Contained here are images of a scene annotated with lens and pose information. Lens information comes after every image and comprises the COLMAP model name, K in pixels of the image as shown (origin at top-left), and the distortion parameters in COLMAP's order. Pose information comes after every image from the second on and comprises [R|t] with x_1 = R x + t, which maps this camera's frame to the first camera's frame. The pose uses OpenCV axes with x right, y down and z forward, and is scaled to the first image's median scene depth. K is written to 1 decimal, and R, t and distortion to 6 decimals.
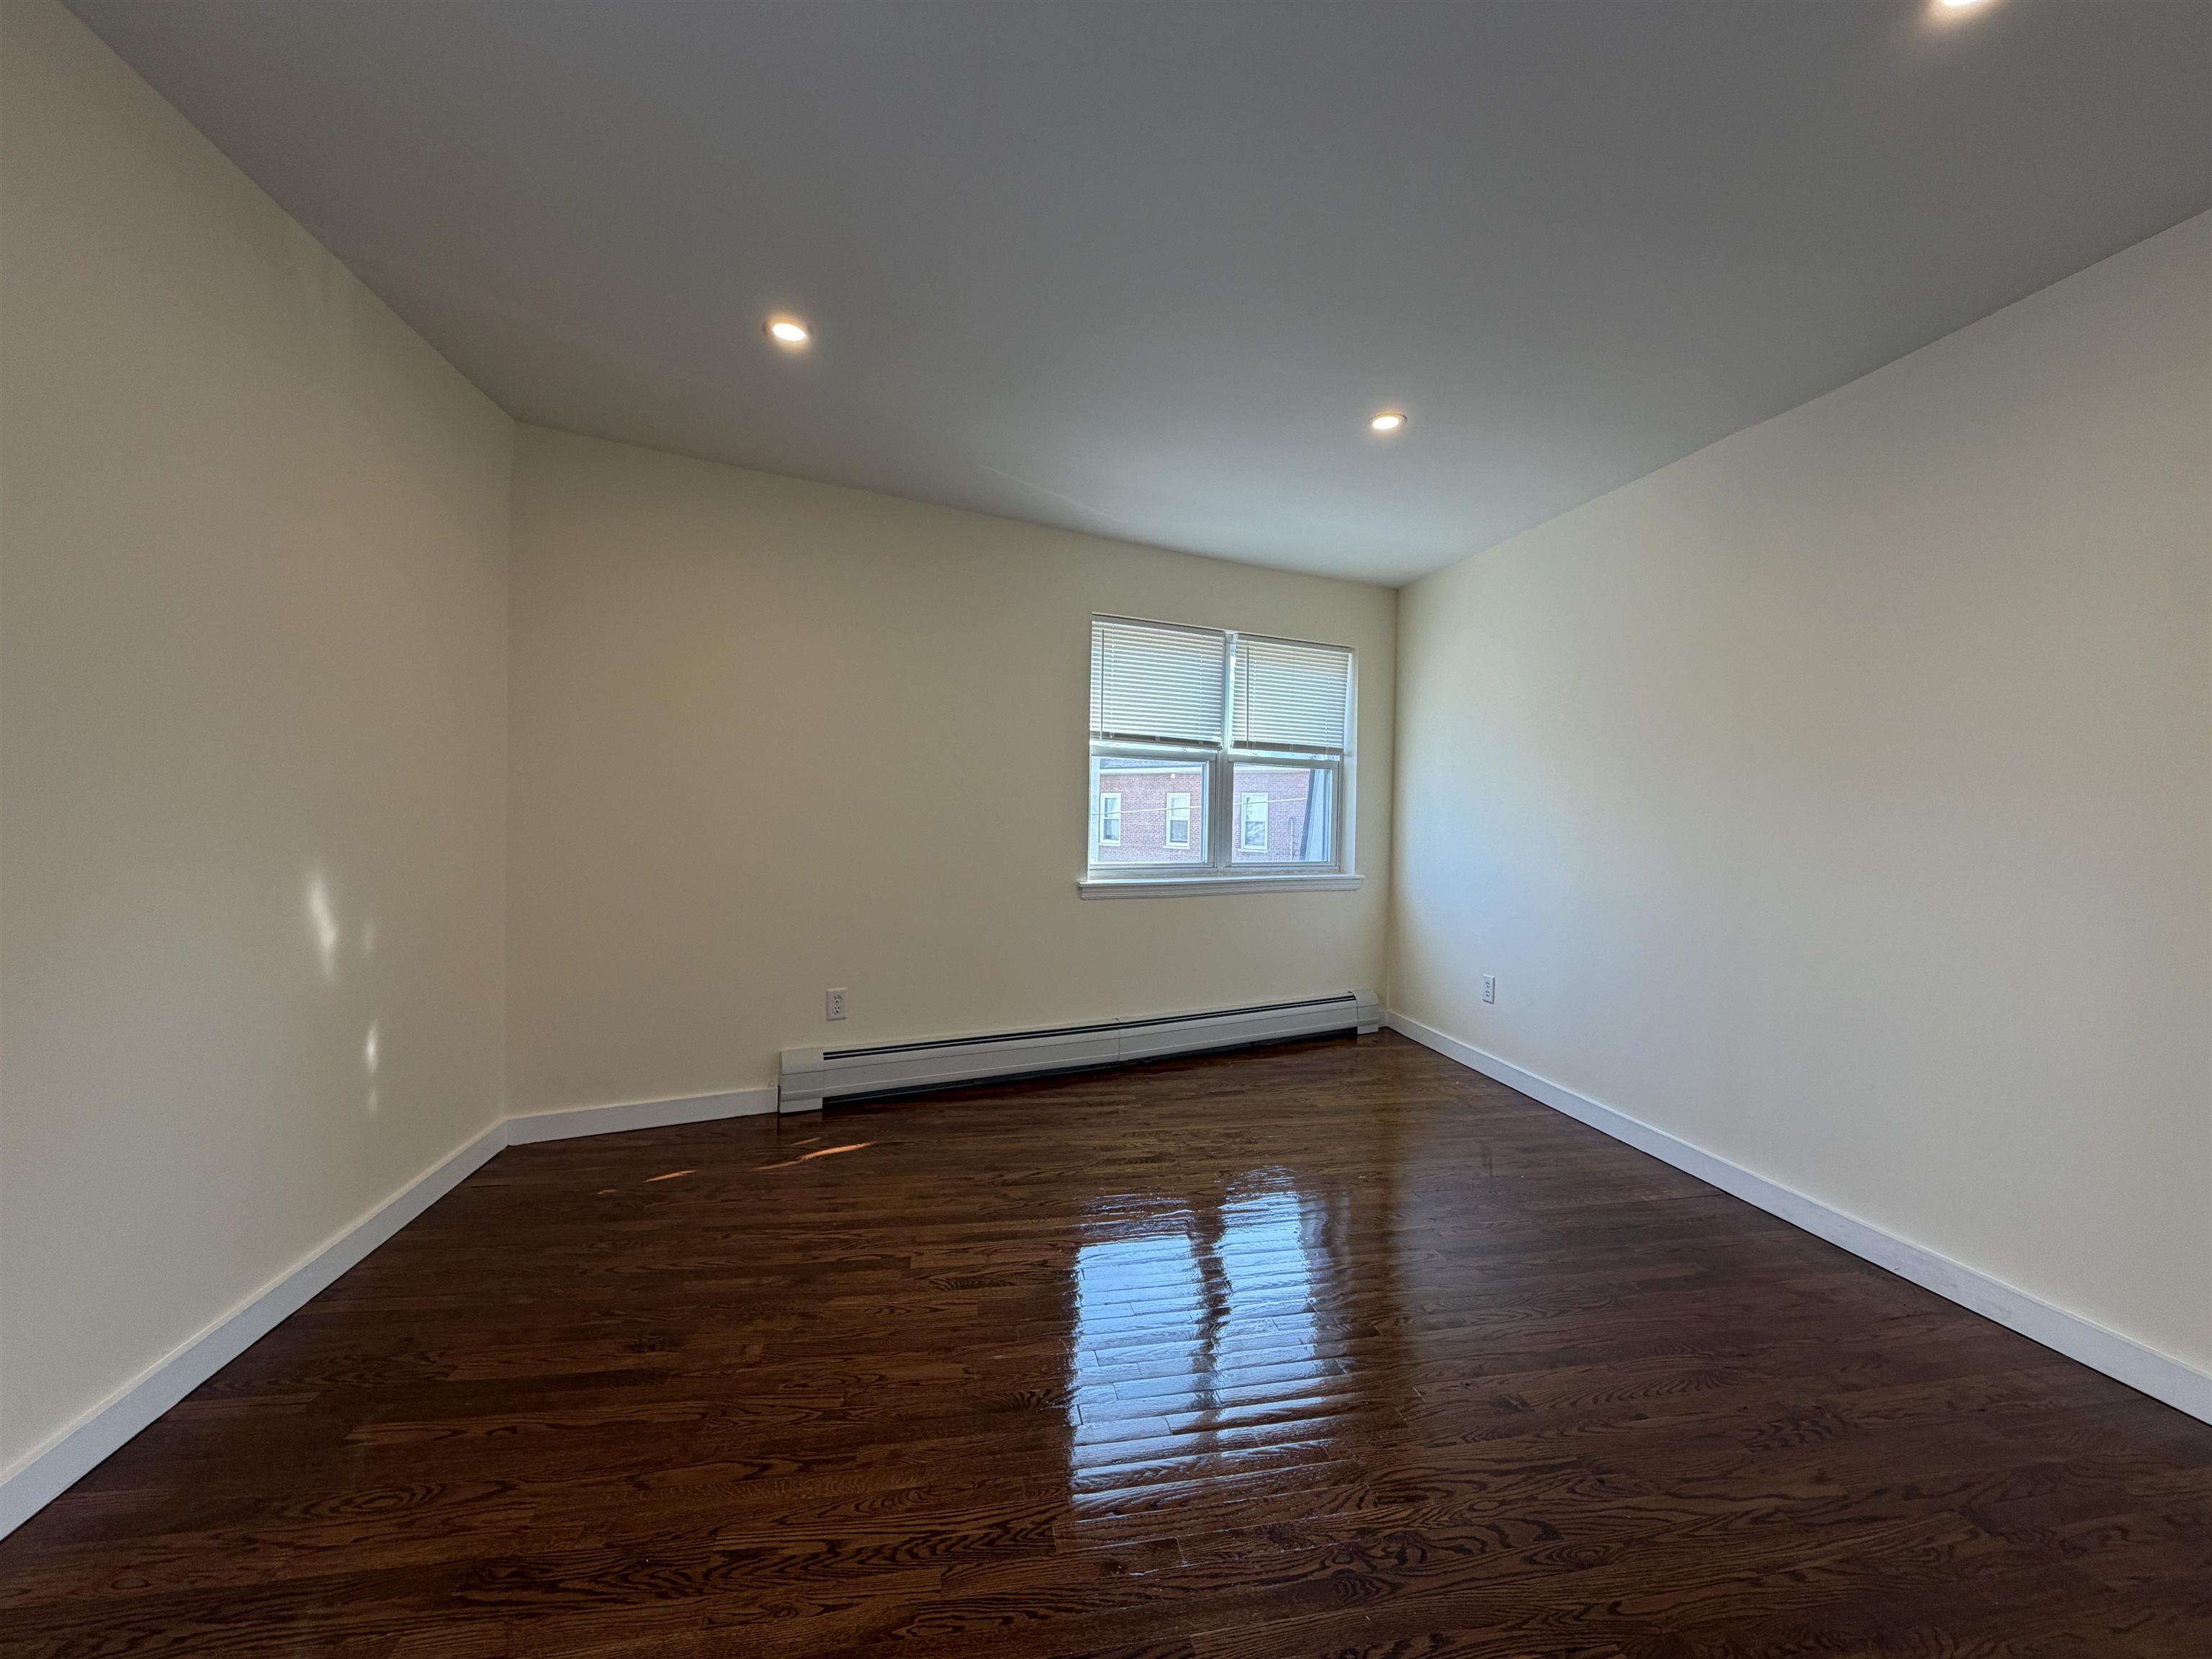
lens RADIAL K [[886.4, 0, 1100.2], [0, 886.4, 822.9], [0, 0, 1]] dist [-0.001619, 0.001026]
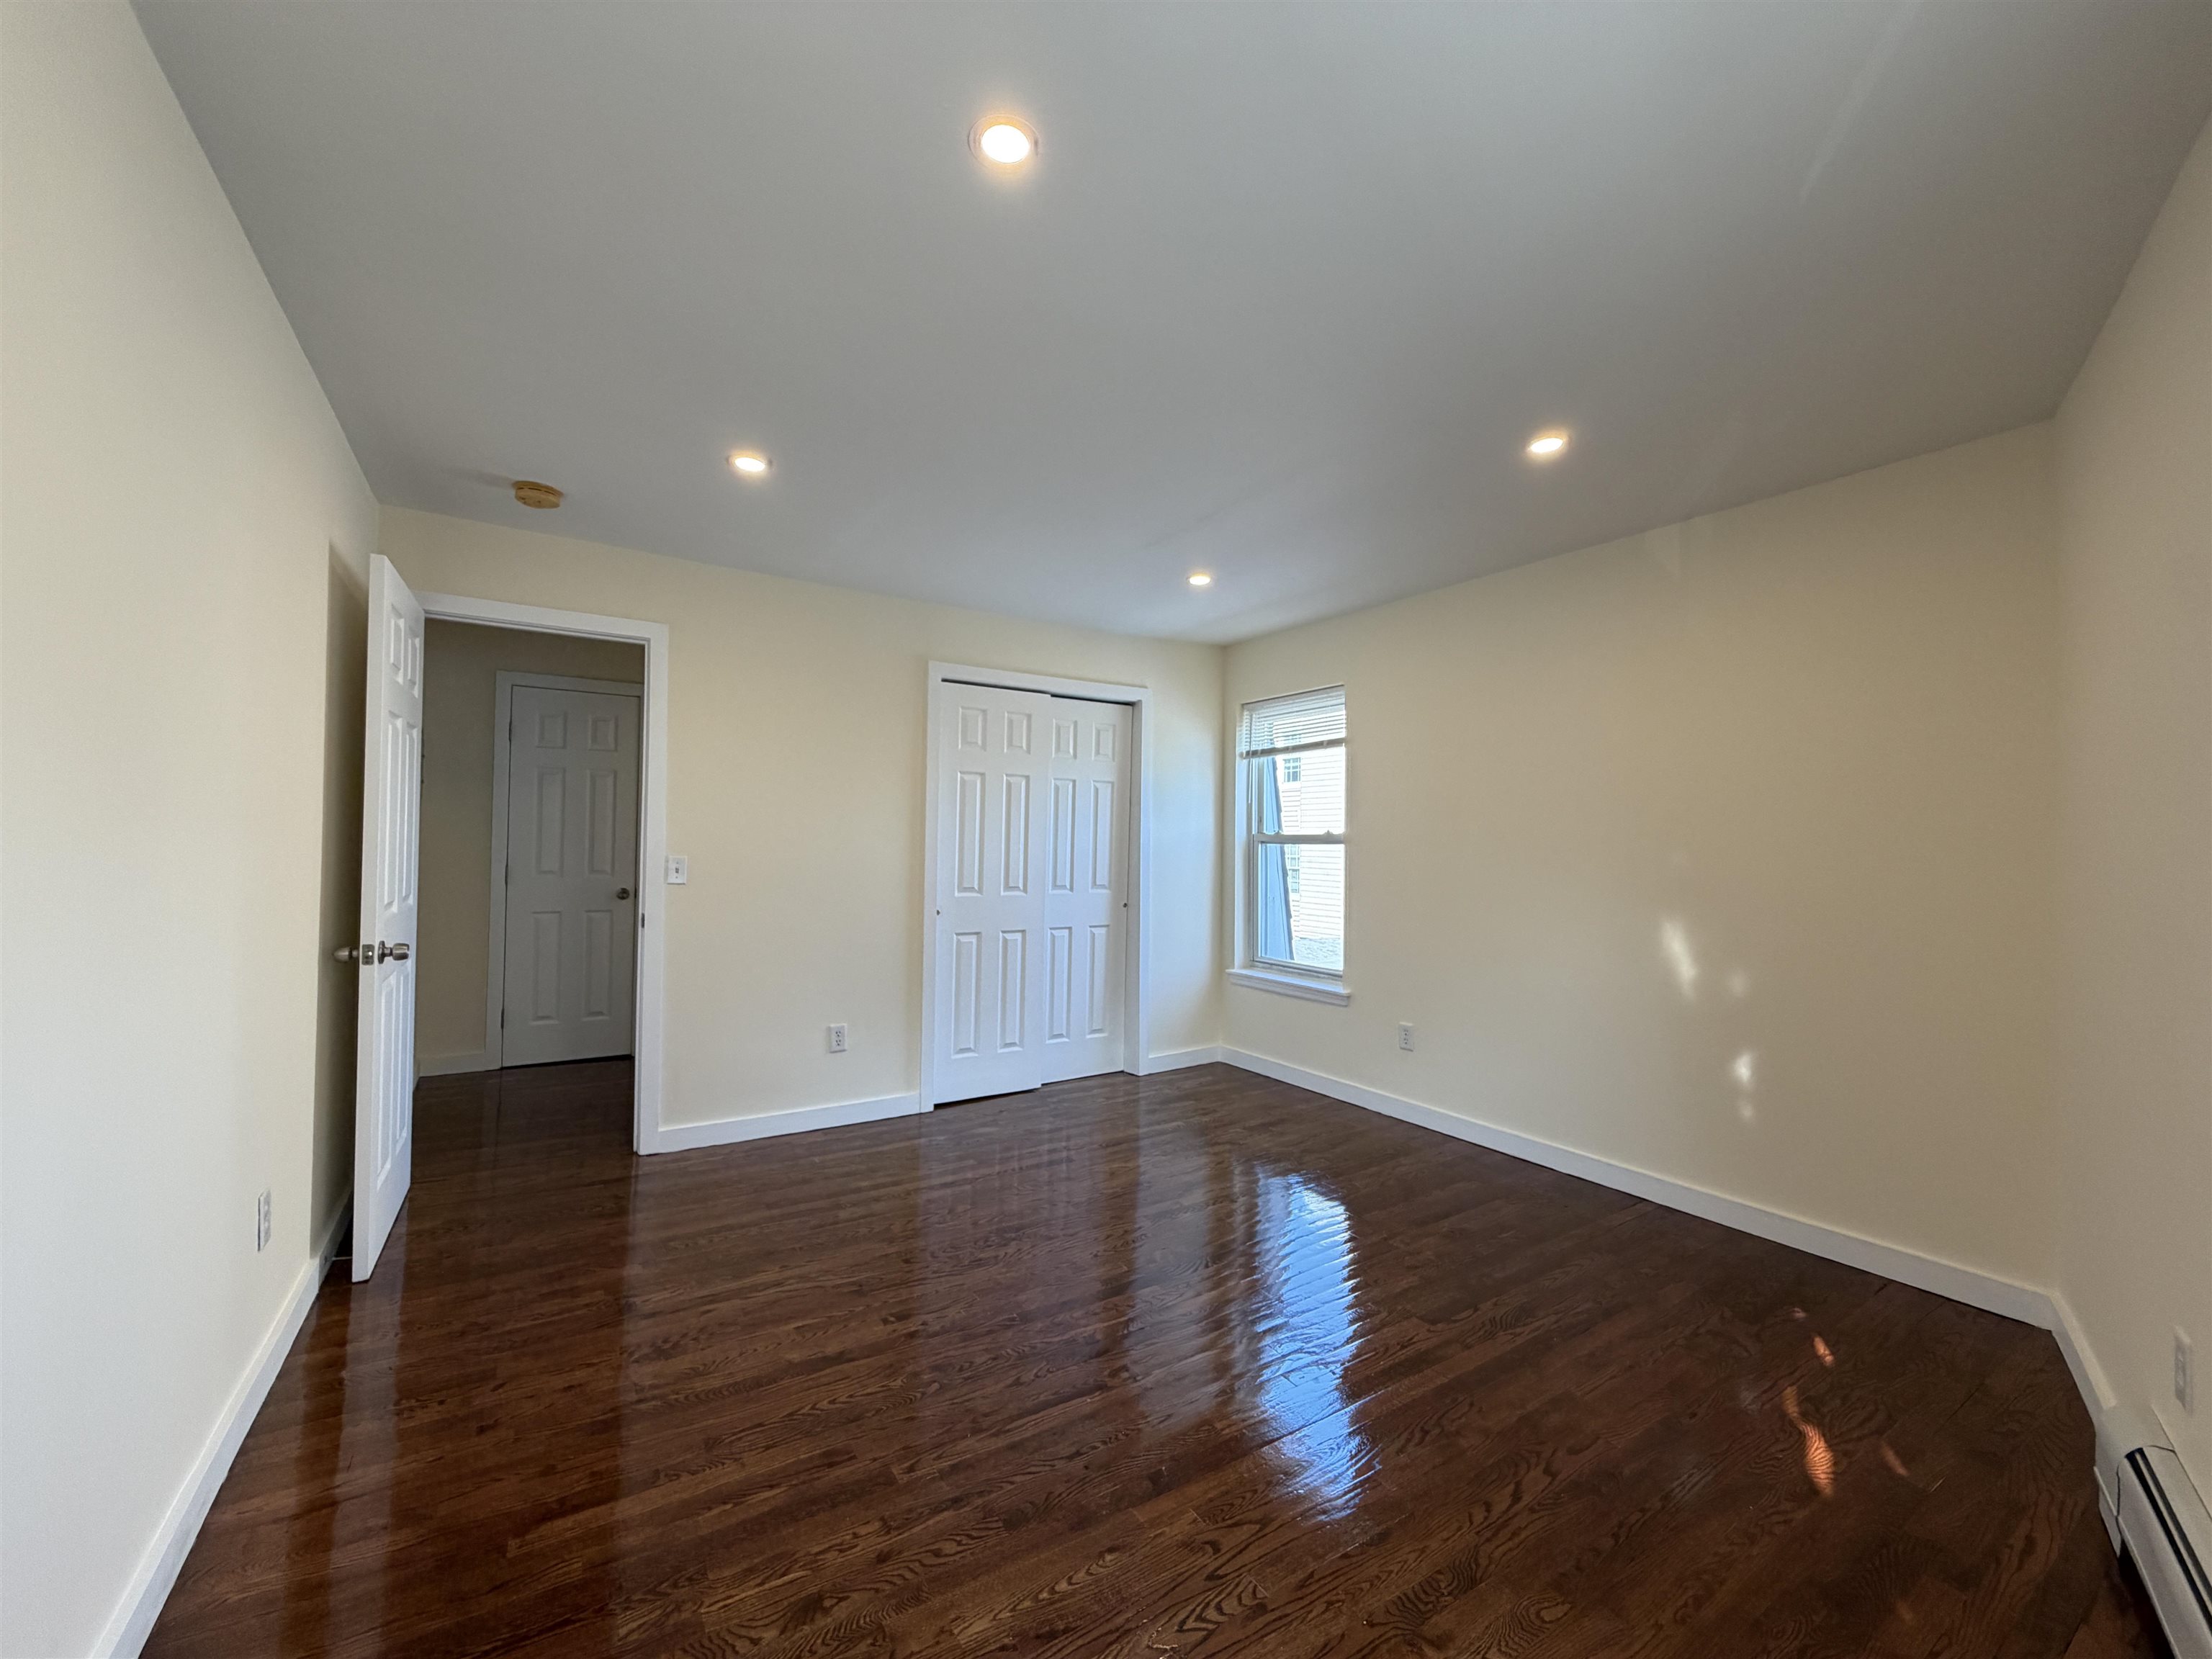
lens RADIAL K [[886.4, 0, 1111.8], [0, 886.4, 842.6], [0, 0, 1]] dist [-0.001619, 0.001026]
pose [[-0.921974, -0.034654, -0.385699, 0.360105], [-0.037309, 0.999304, -0.000600, -0.032832], [0.385451, 0.013837, -0.922625, 1.202251]]
